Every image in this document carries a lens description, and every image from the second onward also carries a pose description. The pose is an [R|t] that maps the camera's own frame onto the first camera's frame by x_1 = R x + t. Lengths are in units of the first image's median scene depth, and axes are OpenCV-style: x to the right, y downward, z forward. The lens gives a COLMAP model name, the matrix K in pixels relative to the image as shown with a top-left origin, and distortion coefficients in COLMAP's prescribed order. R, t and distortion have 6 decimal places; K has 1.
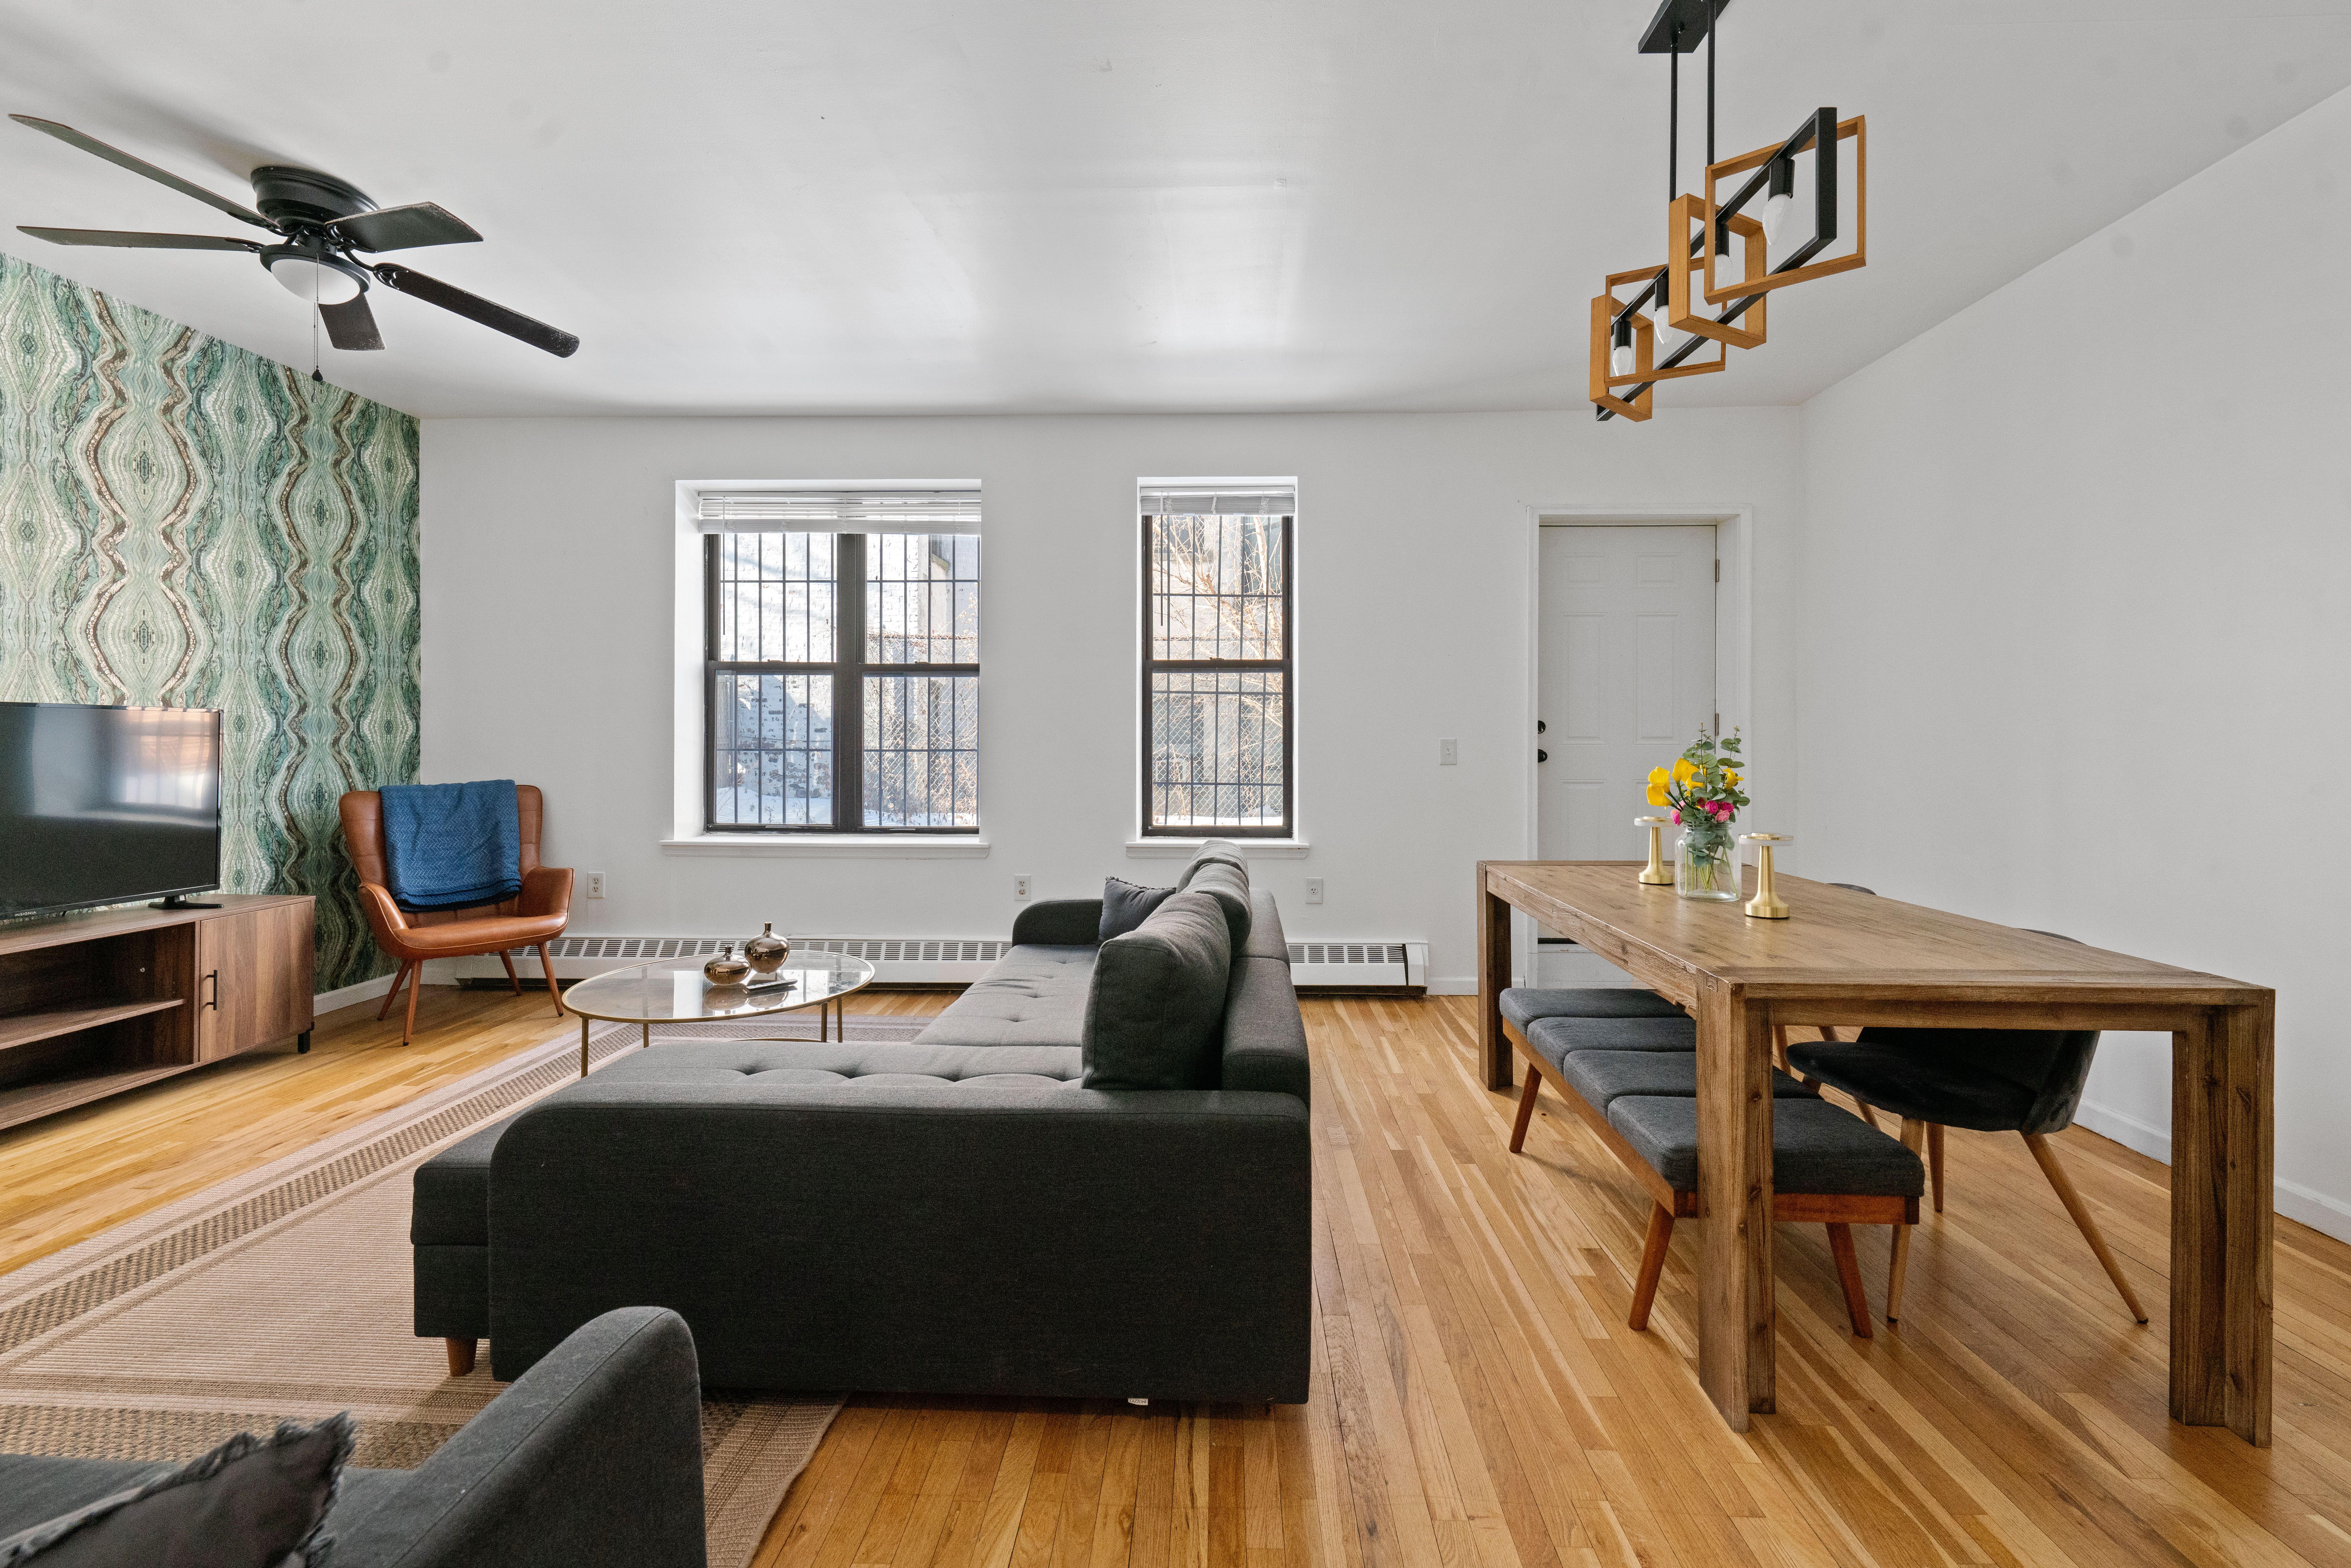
lens RADIAL K [[982.3, 0, 1187.5], [0, 982.3, 744.0], [0, 0, 1]] dist [0.003300, 0.000226]
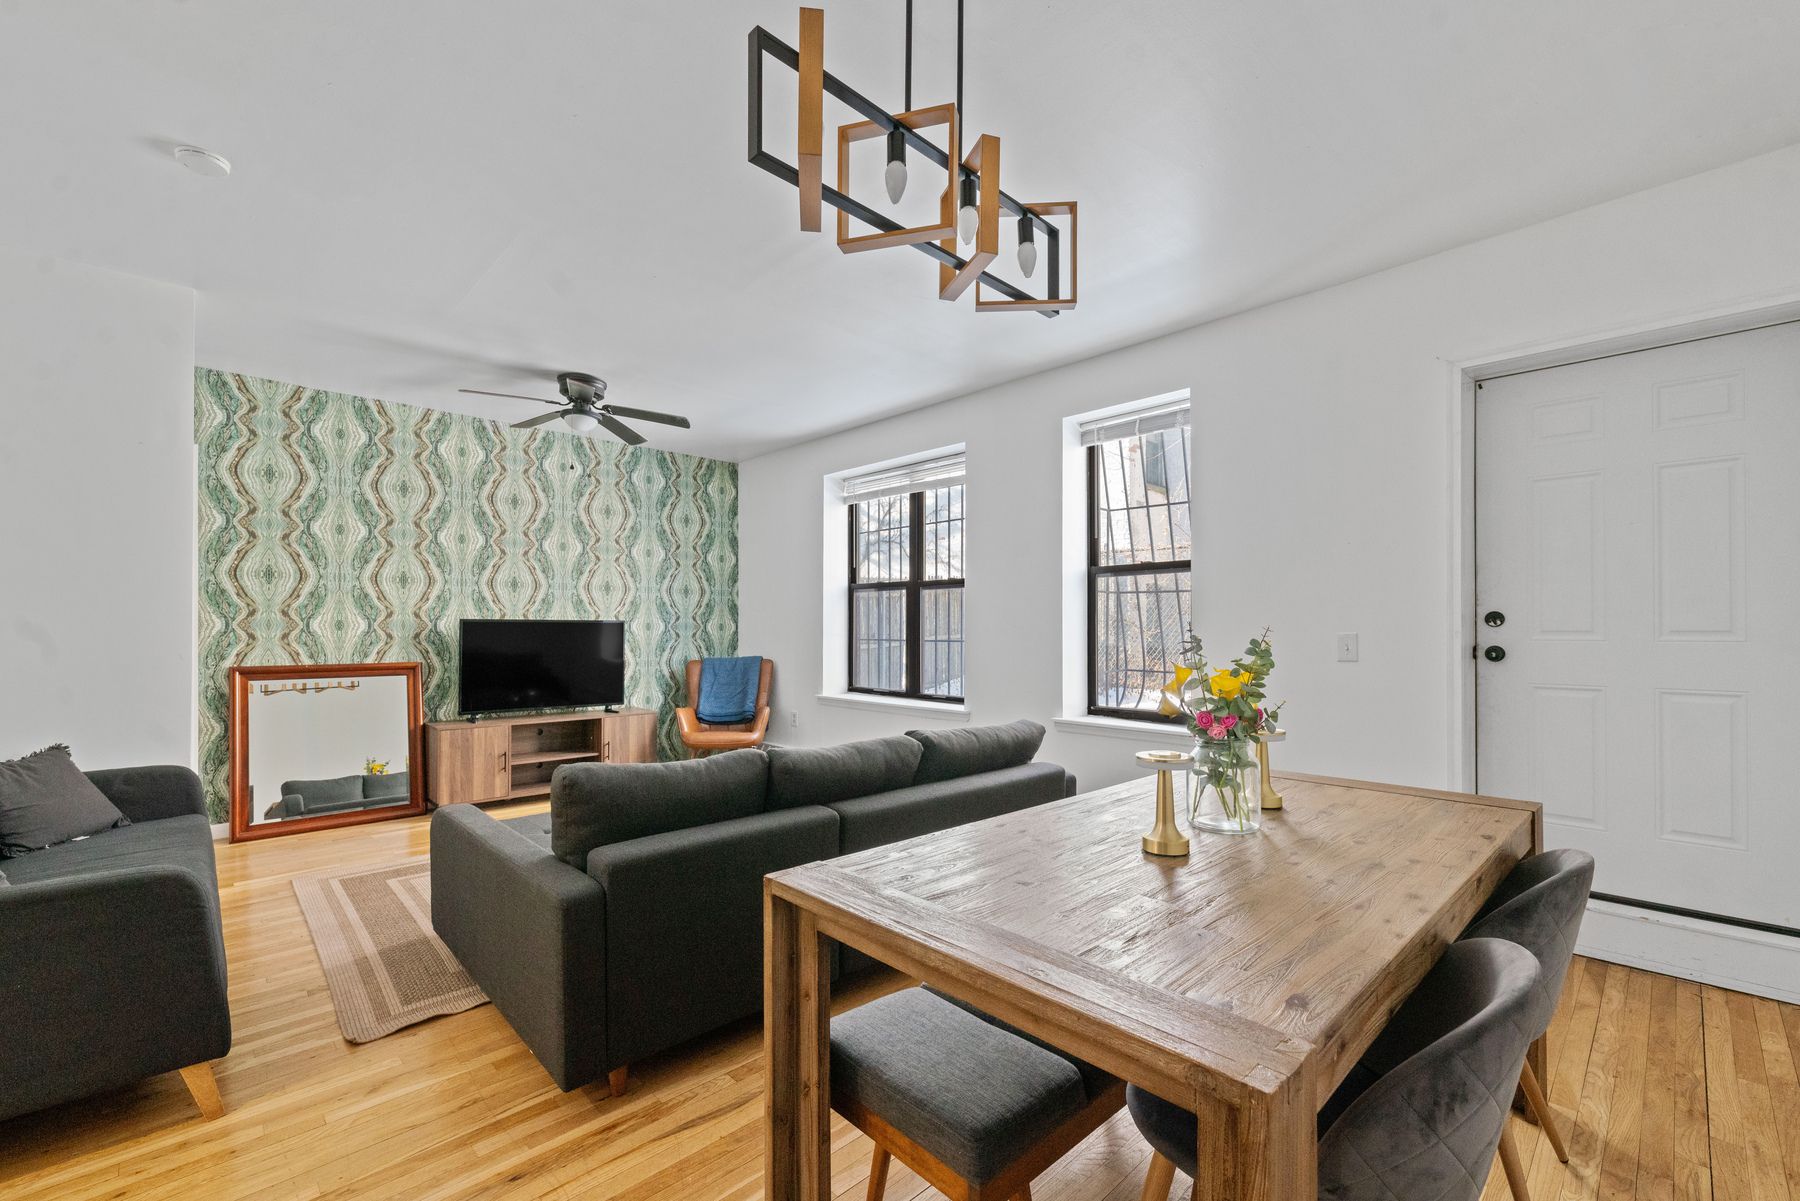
lens RADIAL K [[752.1, 0, 893.1], [0, 752.1, 624.4], [0, 0, 1]] dist [0.003300, 0.000226]
pose [[0.713169, -0.008190, -0.700944, 0.470804], [0.001634, 0.999948, -0.010020, -0.007539], [0.700990, 0.006001, 0.713145, 0.197514]]
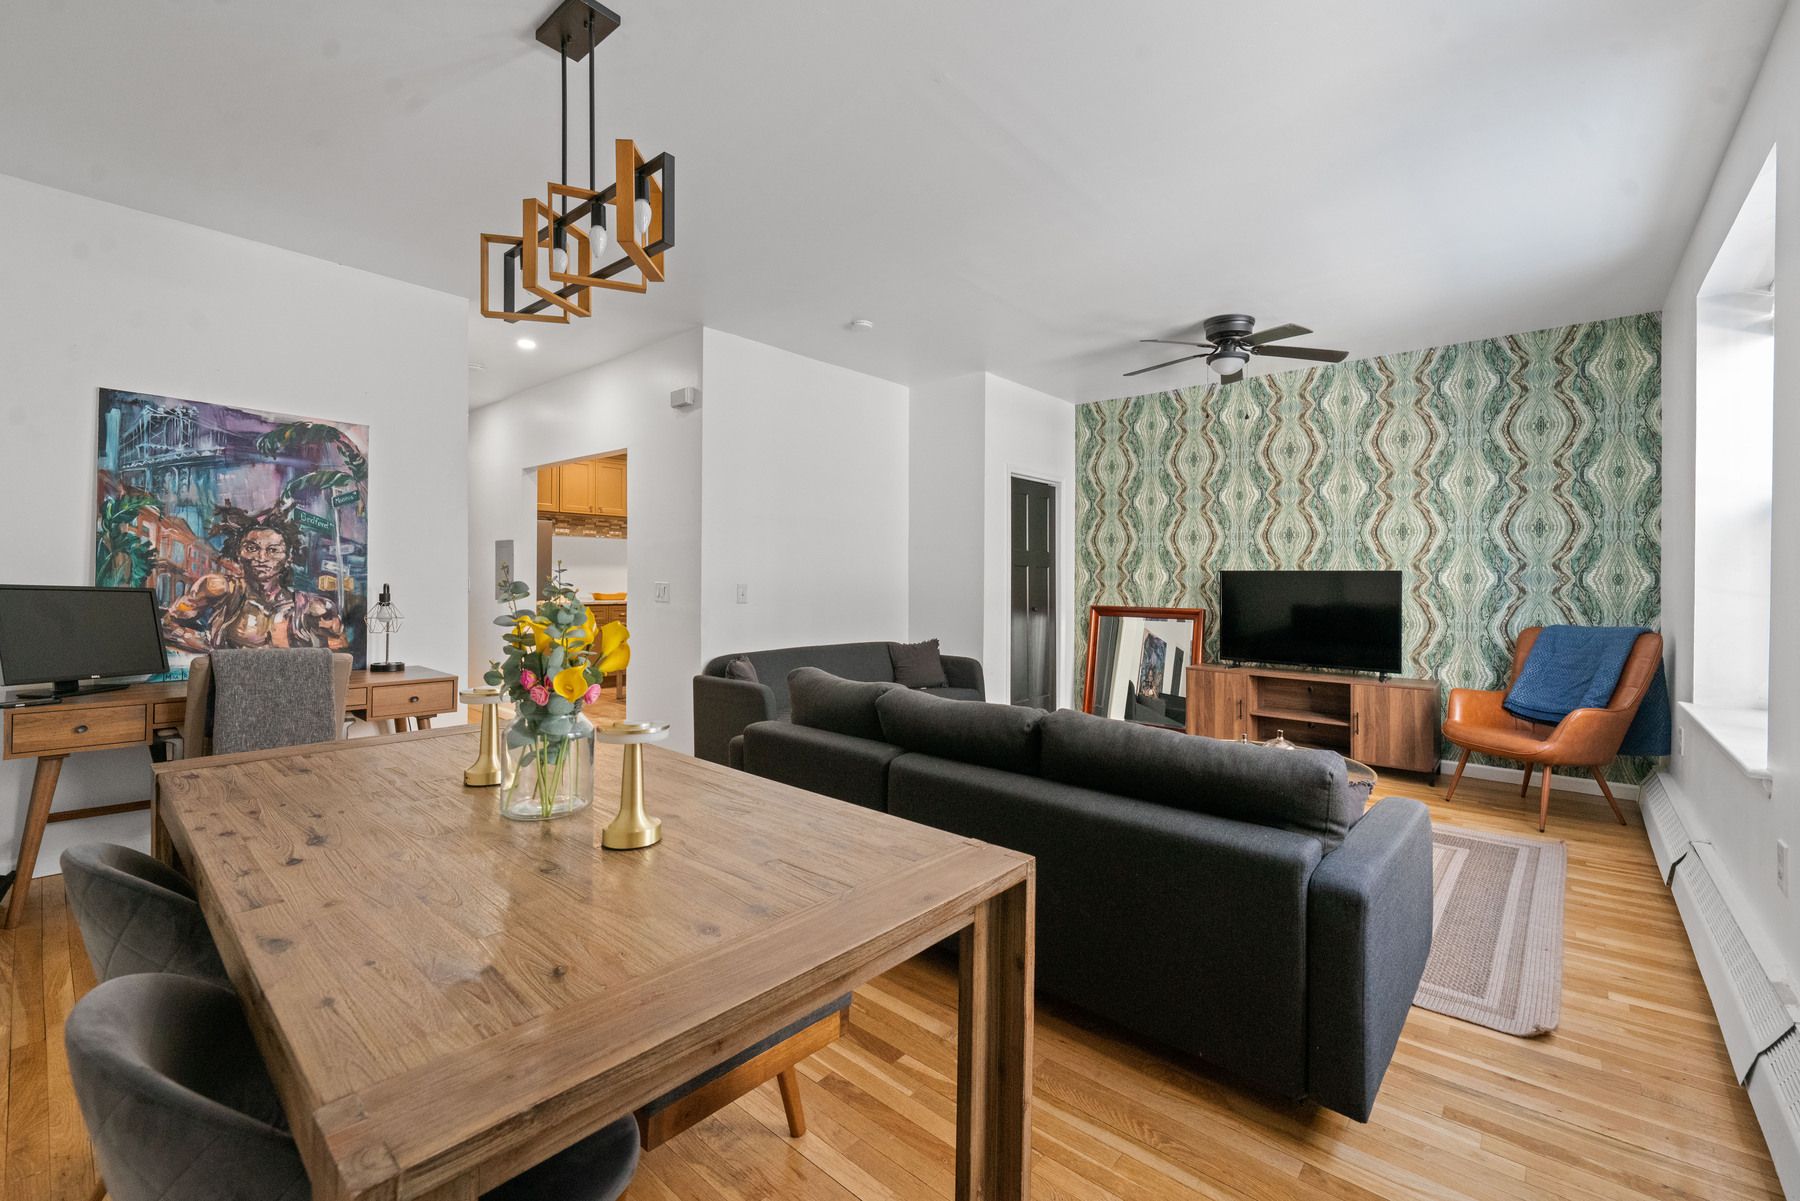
lens RADIAL K [[752.1, 0, 902.7], [0, 752.1, 580.9], [0, 0, 1]] dist [0.003300, 0.000226]
pose [[-0.635250, -0.006213, -0.772281, 0.491106], [-0.010188, 0.999948, 0.000336, -0.006858], [0.772239, 0.008082, -0.635280, 0.945001]]
